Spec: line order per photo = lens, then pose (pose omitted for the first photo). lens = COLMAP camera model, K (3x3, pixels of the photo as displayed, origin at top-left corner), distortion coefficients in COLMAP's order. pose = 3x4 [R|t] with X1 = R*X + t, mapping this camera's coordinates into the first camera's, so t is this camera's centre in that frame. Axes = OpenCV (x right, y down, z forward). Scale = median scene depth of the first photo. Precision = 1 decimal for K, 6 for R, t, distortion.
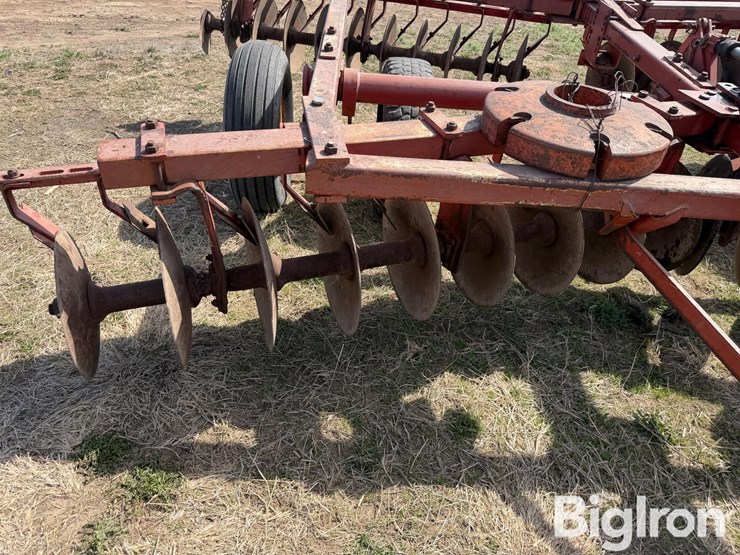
lens RADIAL K [[532.3, 0, 352.9], [0, 532.3, 273.5], [0, 0, 1]] dist [0.041223, -0.057537]
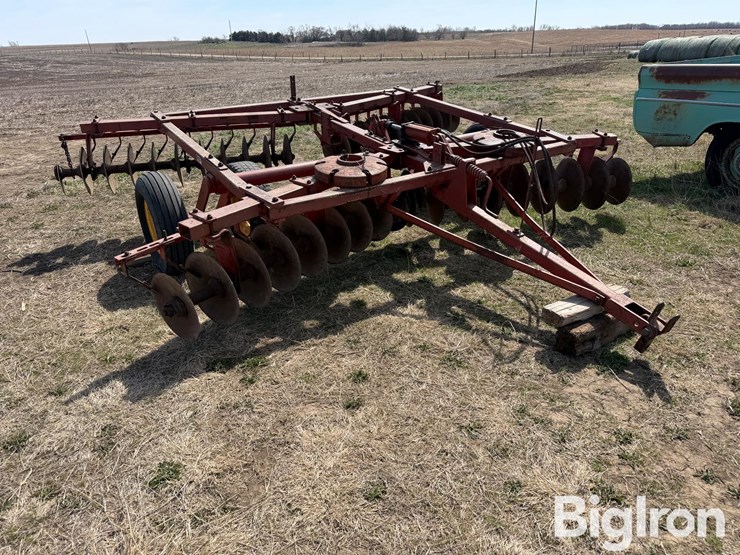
lens RADIAL K [[544.8, 0, 370.0], [0, 544.8, 277.5], [0, 0, 1]] dist [0.042014, -0.058311]
pose [[0.830369, -0.318563, 0.457171, -0.765298], [0.381829, 0.922854, -0.050466, 0.315526], [-0.405825, 0.216466, 0.887946, -1.075387]]
